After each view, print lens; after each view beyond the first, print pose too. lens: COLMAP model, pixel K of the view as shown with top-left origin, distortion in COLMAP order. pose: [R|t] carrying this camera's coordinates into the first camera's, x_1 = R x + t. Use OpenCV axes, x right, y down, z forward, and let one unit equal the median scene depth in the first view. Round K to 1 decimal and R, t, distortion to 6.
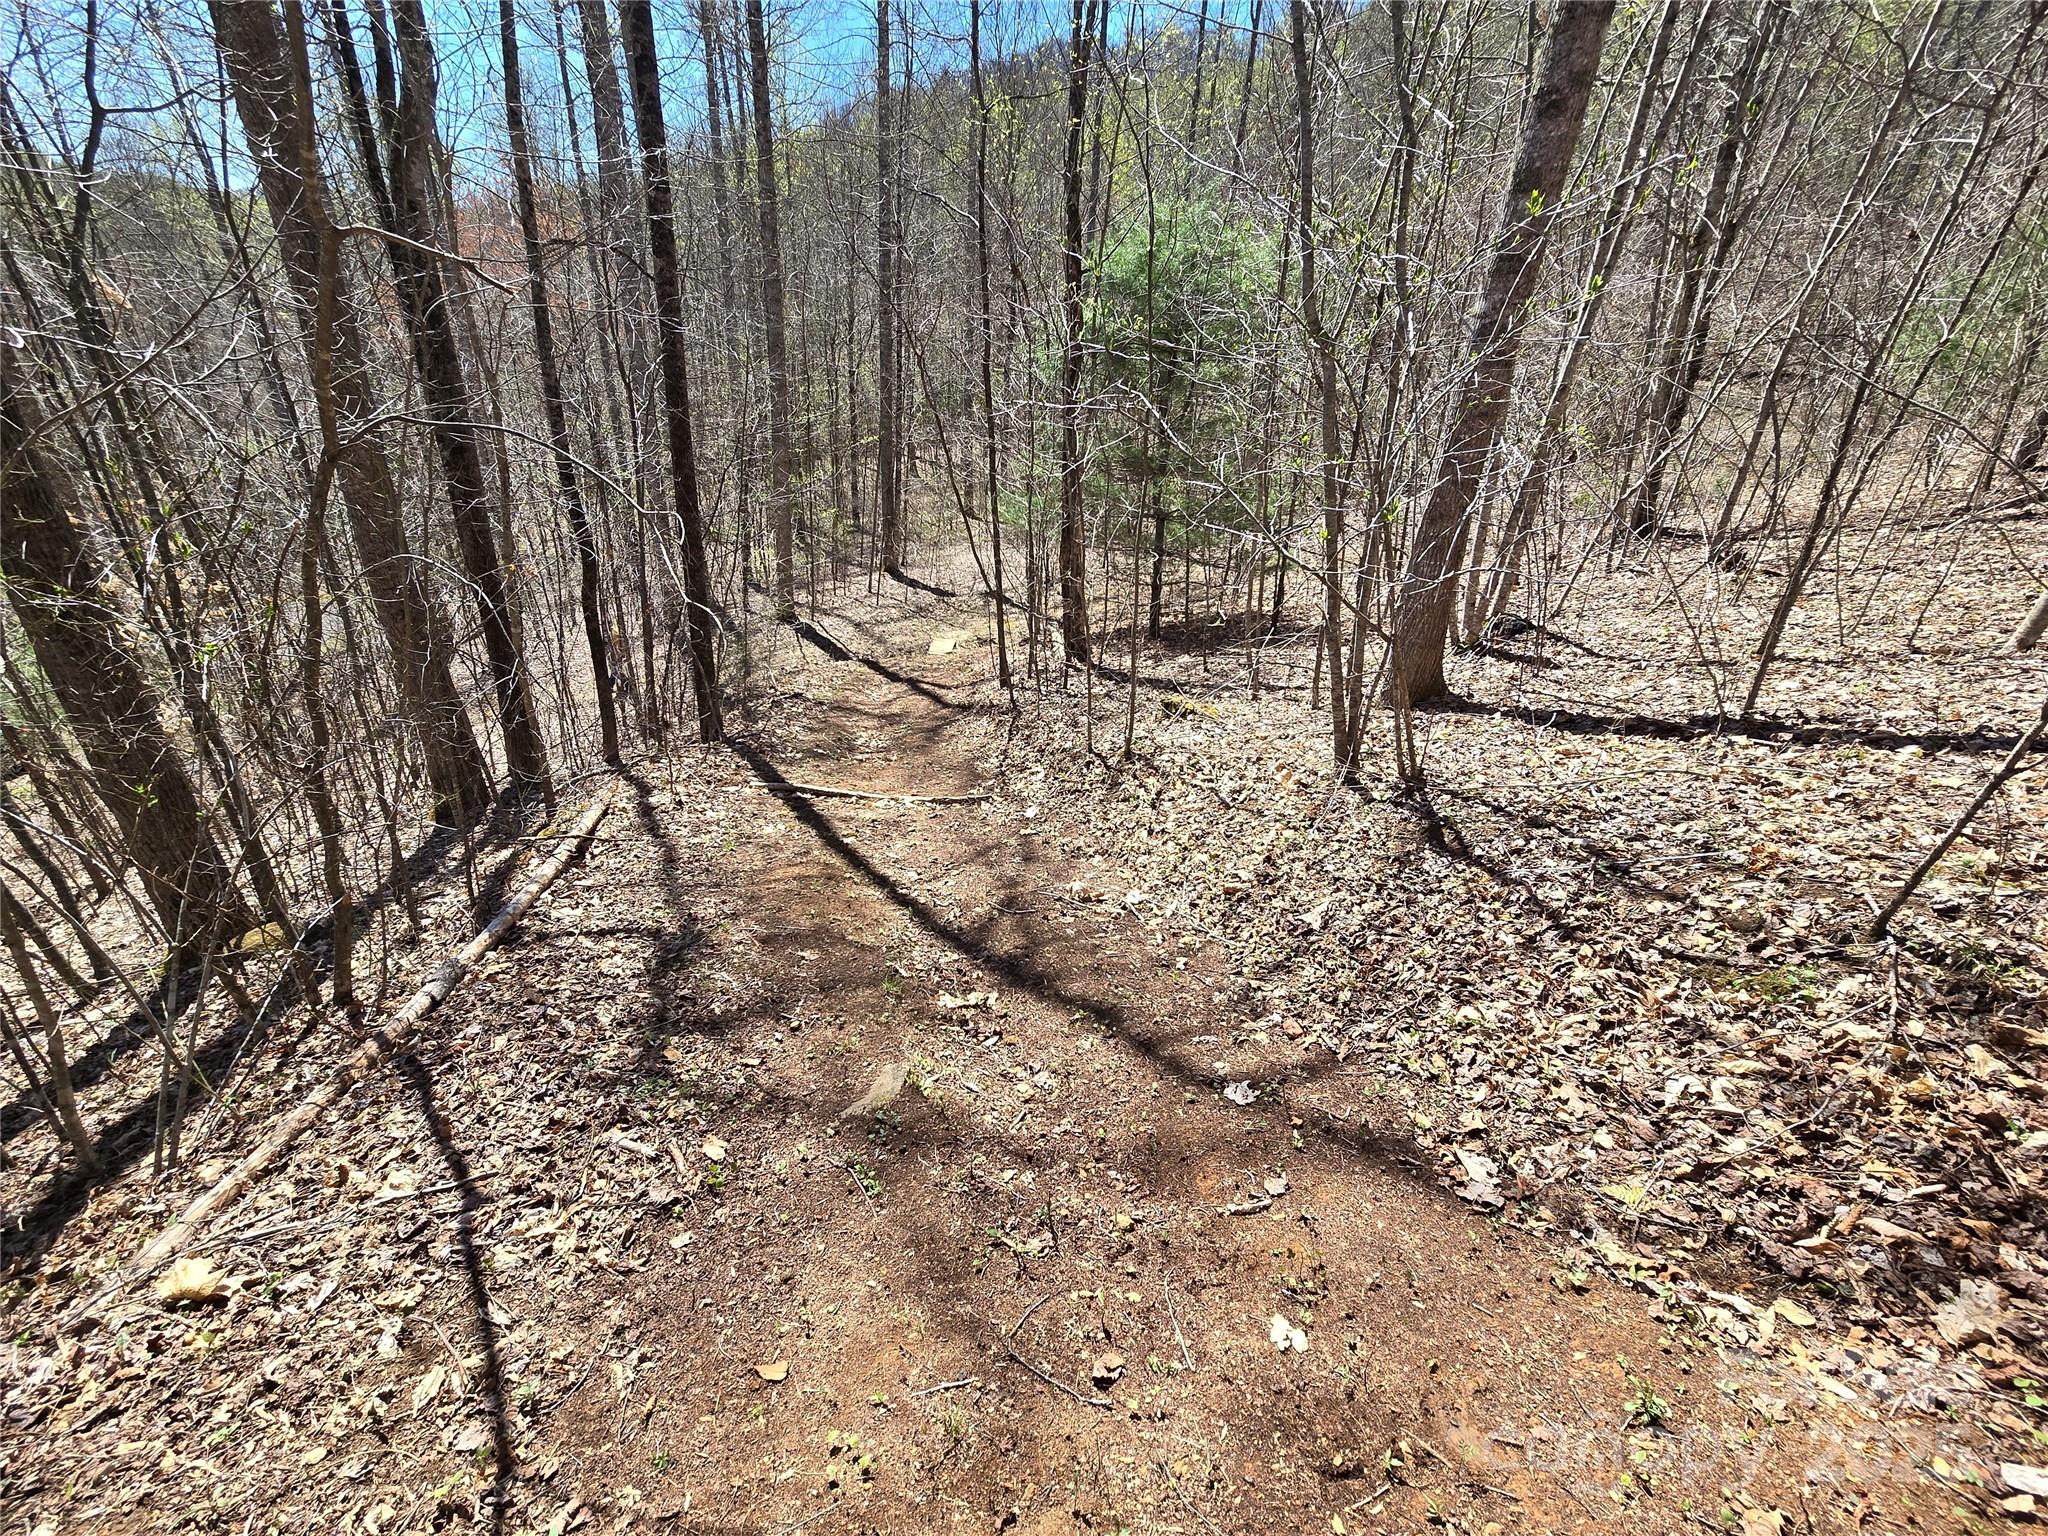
lens RADIAL K [[812.0, 0, 1030.3], [0, 812.0, 761.1], [0, 0, 1]] dist [-0.004037, 0.000306]
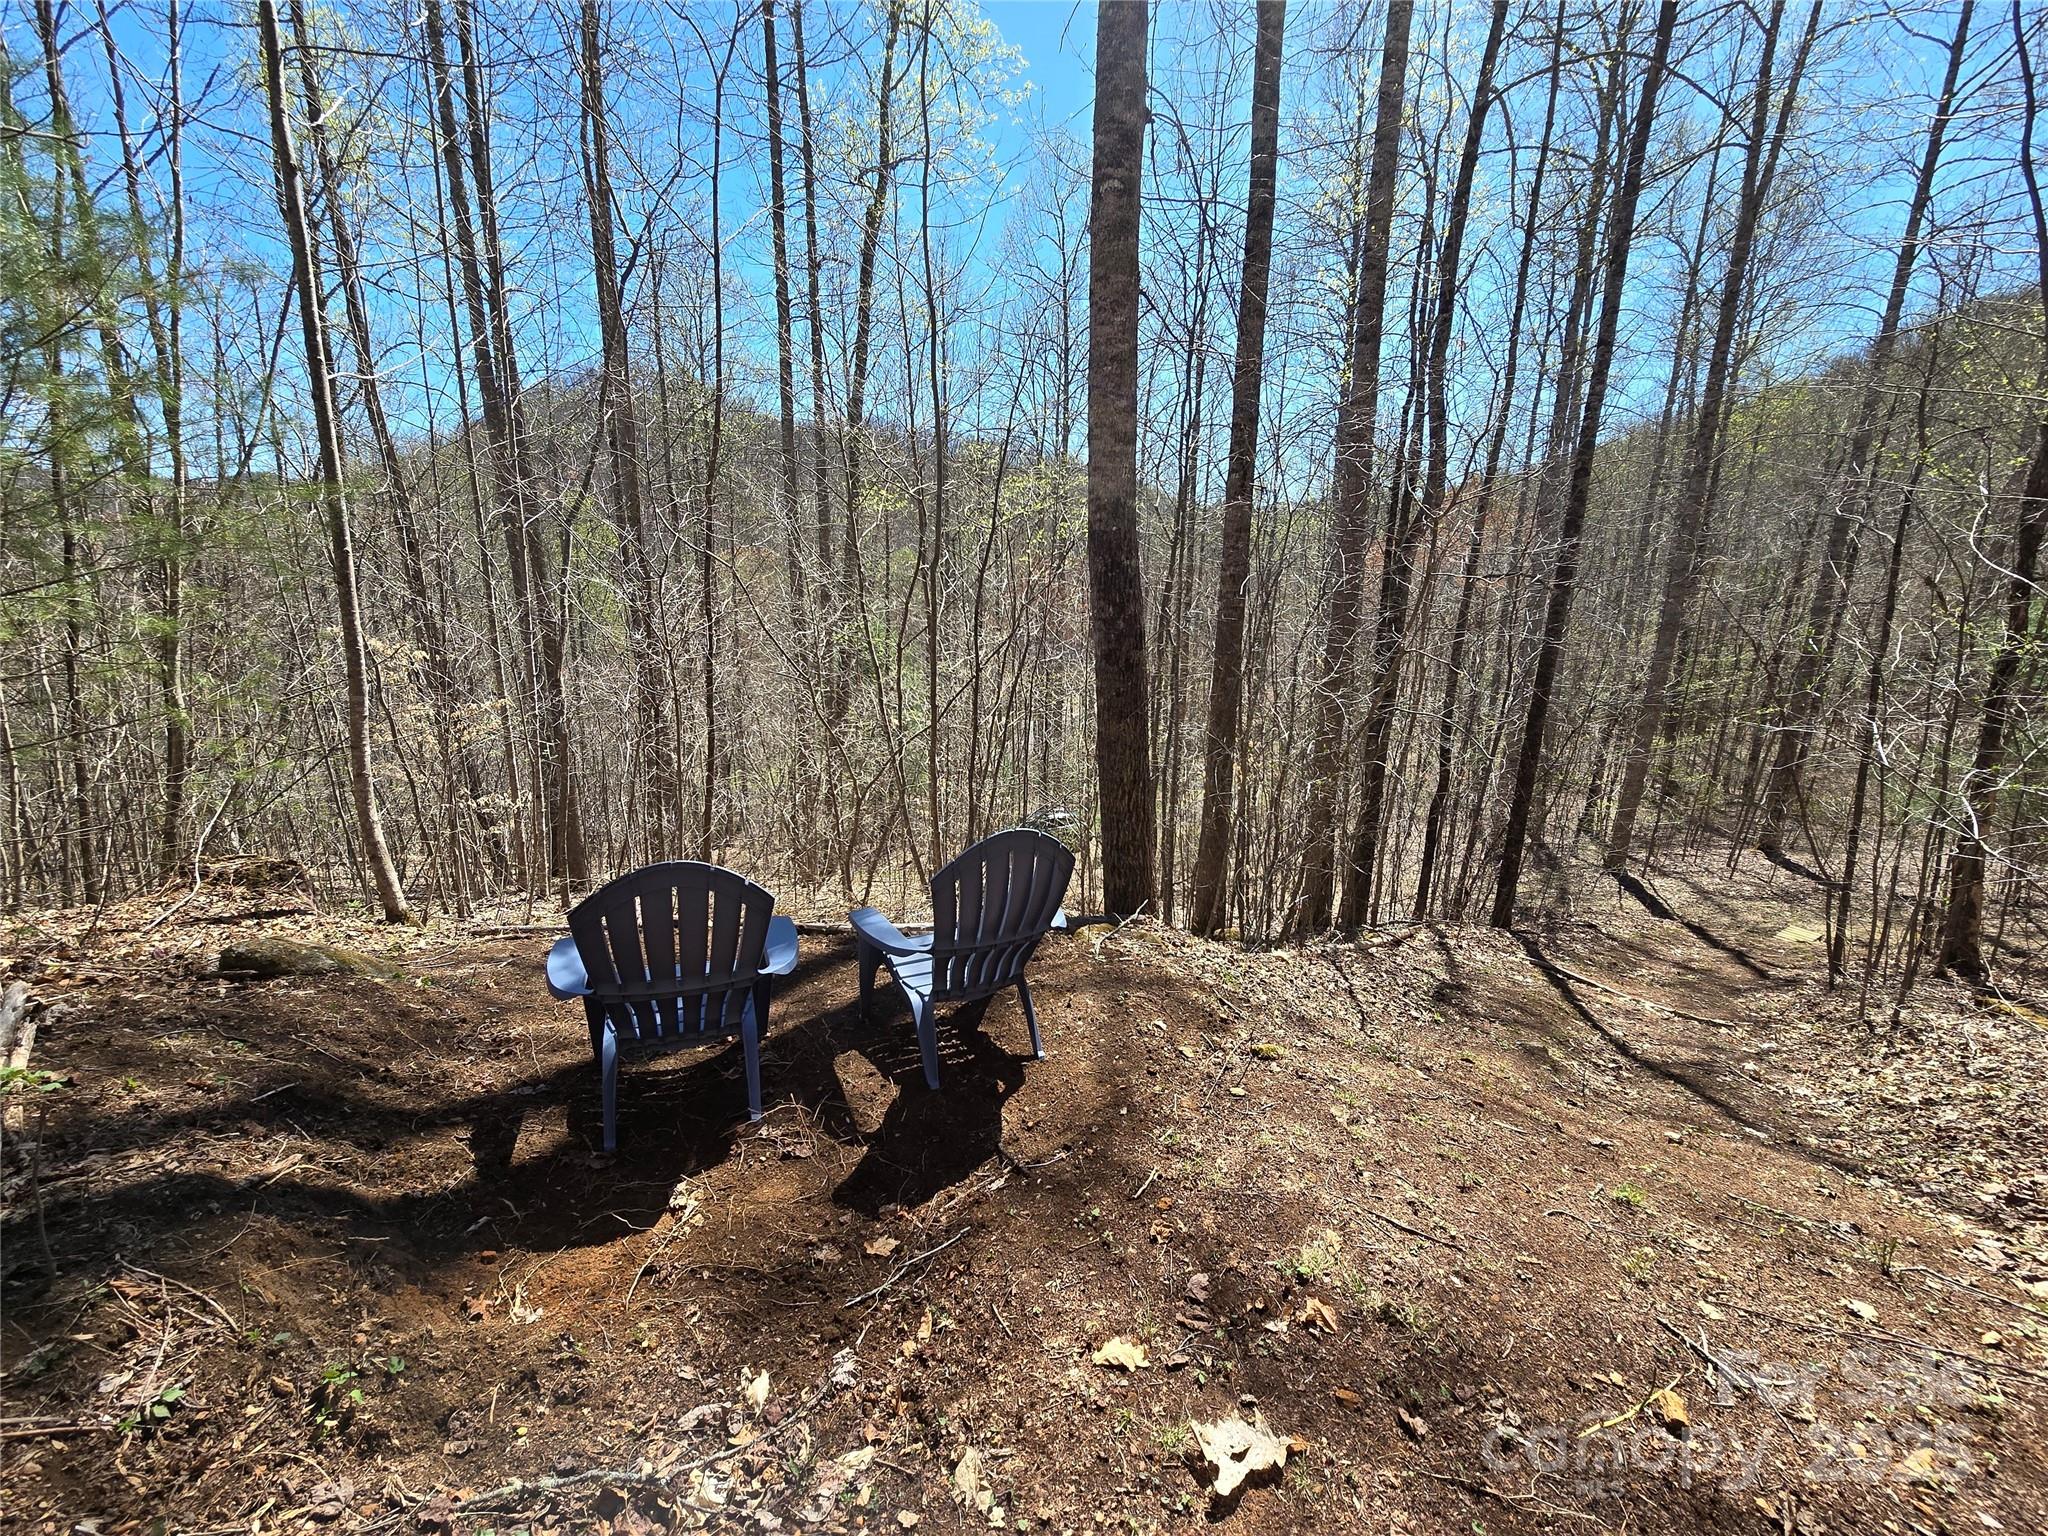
lens RADIAL K [[812.0, 0, 1030.3], [0, 812.0, 761.1], [0, 0, 1]] dist [-0.004037, 0.000306]
pose [[0.576287, 0.126377, -0.807417, 0.229858], [-0.345153, 0.933173, -0.100290, 0.144550], [0.740785, 0.336478, 0.581395, -0.483989]]
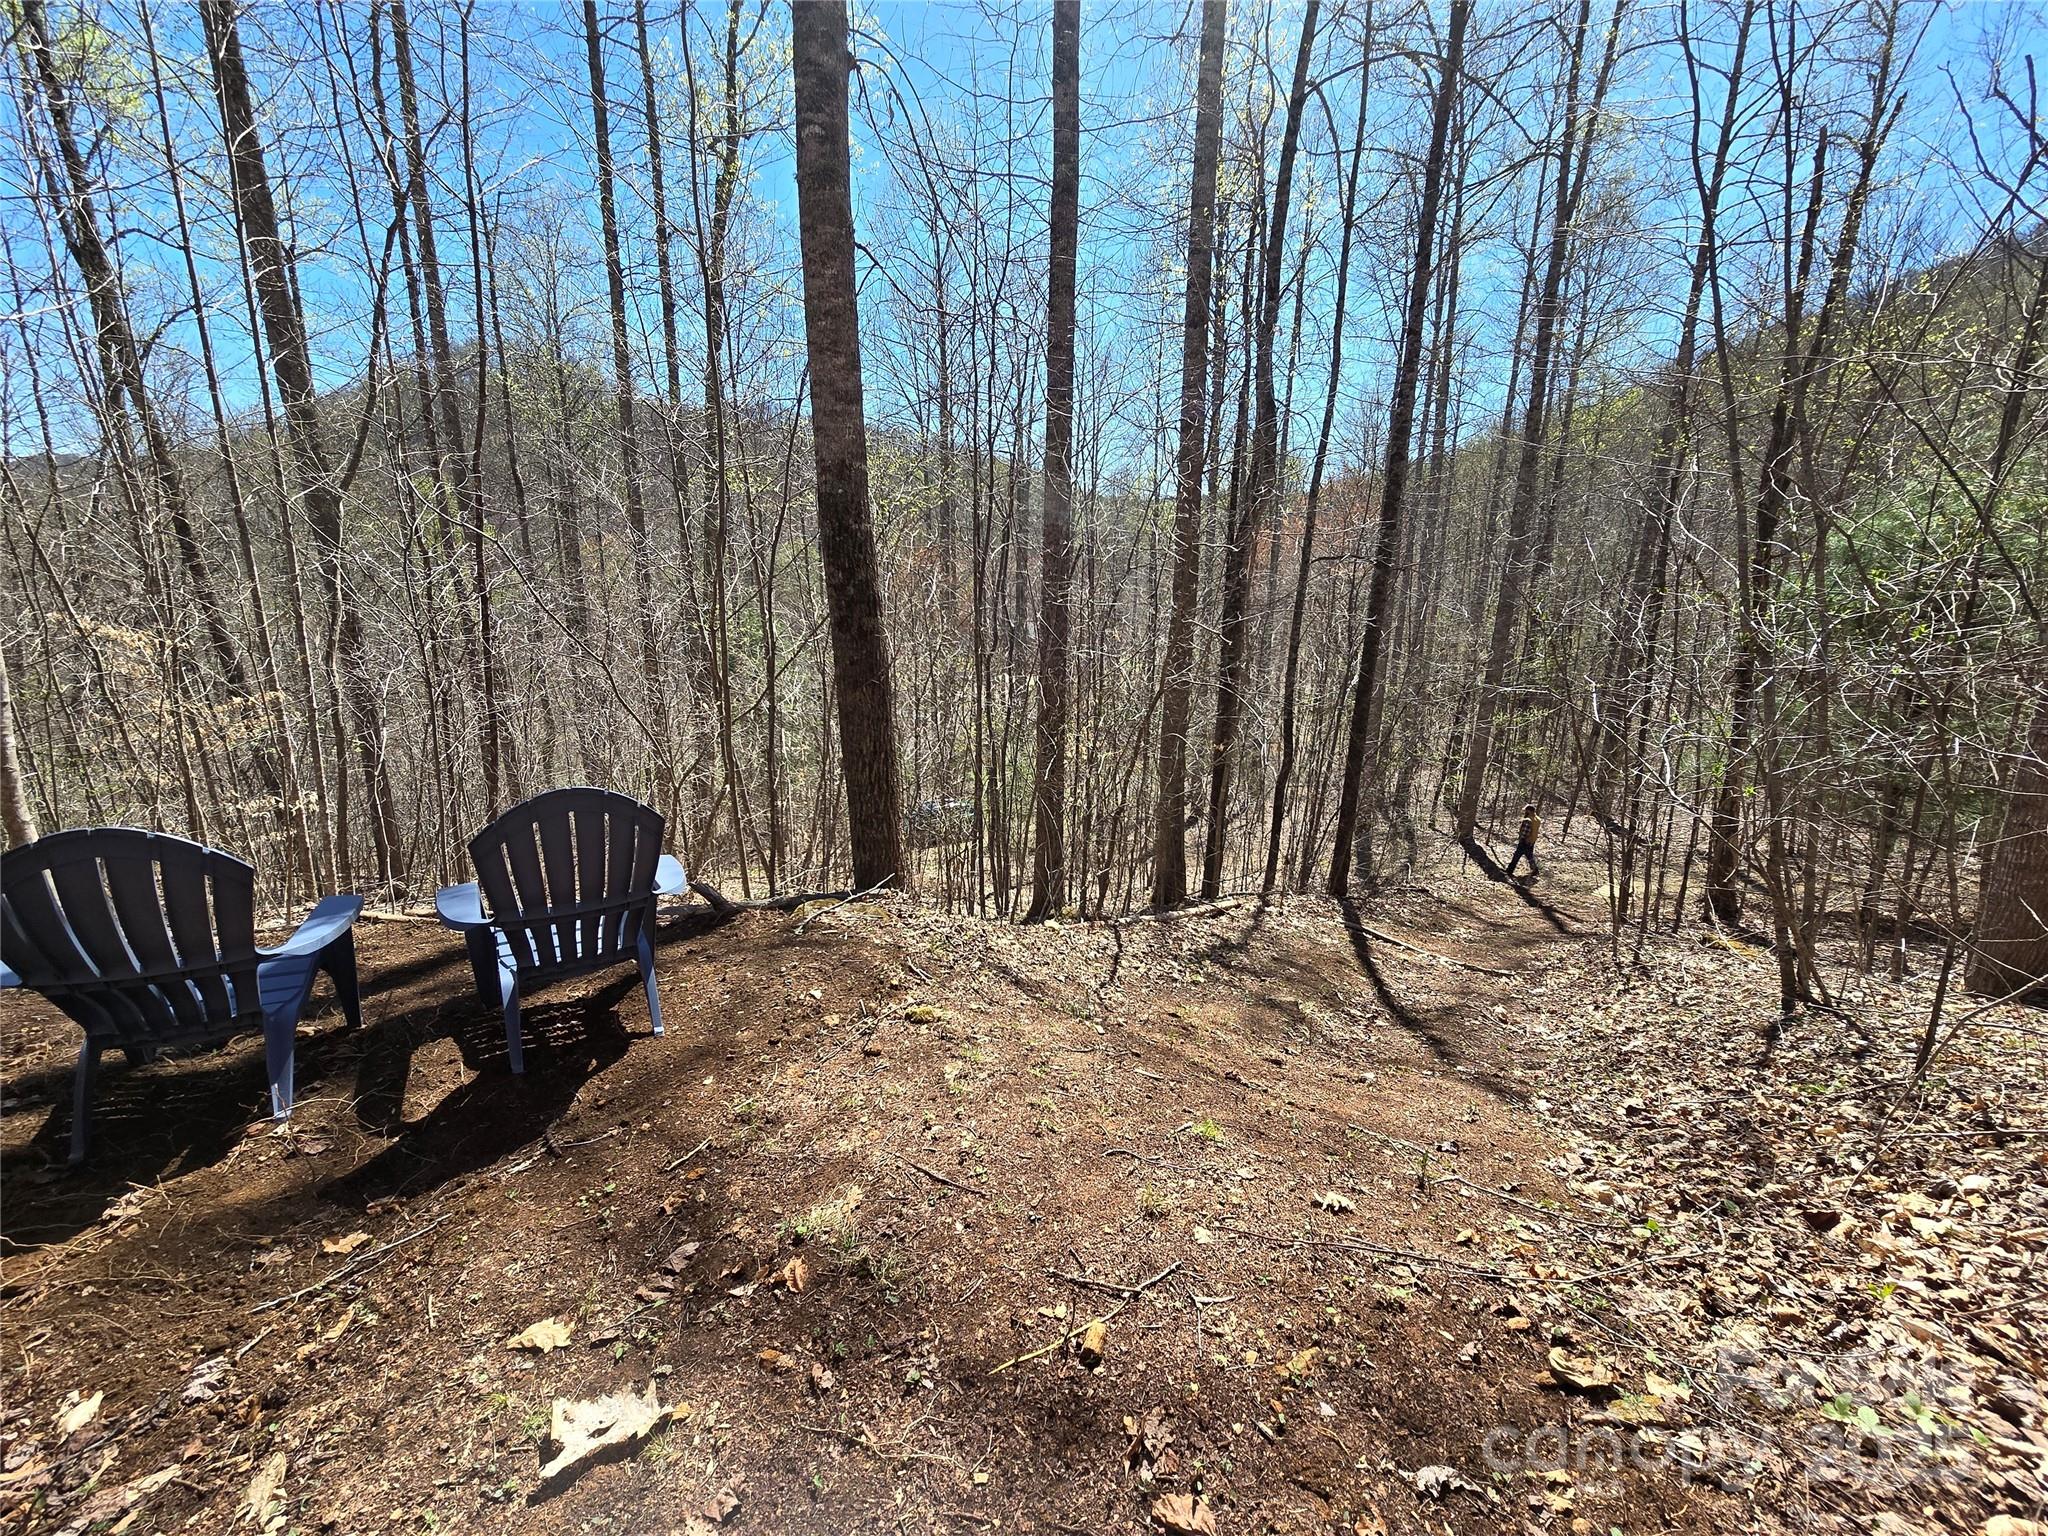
lens RADIAL K [[812.0, 0, 1030.3], [0, 812.0, 761.1], [0, 0, 1]] dist [-0.004037, 0.000306]
pose [[0.659232, 0.117262, -0.742740, 0.315447], [-0.309049, 0.942734, -0.125465, 0.110567], [0.685494, 0.312254, 0.657720, -0.357491]]
